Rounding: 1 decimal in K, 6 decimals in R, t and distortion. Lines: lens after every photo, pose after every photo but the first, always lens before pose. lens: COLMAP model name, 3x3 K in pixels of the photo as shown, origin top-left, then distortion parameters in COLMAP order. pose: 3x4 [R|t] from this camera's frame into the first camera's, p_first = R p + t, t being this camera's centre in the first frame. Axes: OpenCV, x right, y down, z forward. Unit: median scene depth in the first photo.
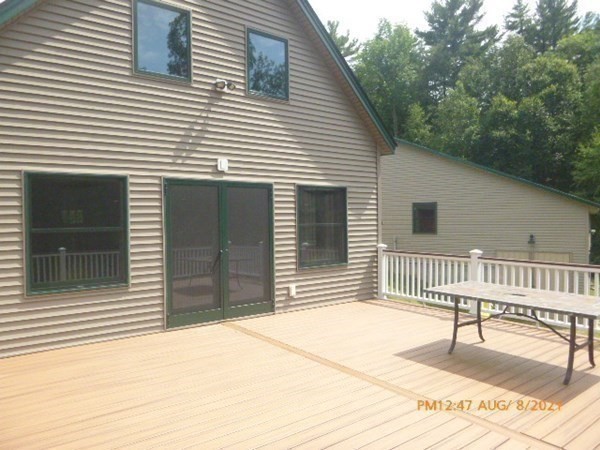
lens RADIAL K [[459.1, 0, 316.5], [0, 459.1, 226.3], [0, 0, 1]] dist [-0.007177, -0.001520]
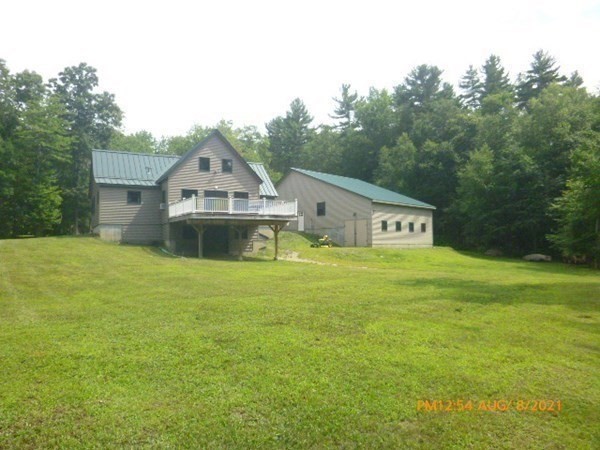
lens RADIAL K [[459.1, 0, 316.5], [0, 459.1, 226.3], [0, 0, 1]] dist [-0.007177, -0.001520]
pose [[0.988084, -0.017822, -0.152882, 0.615376], [0.009155, 0.998320, -0.057206, 0.220994], [0.153645, 0.055124, 0.986587, -1.408020]]
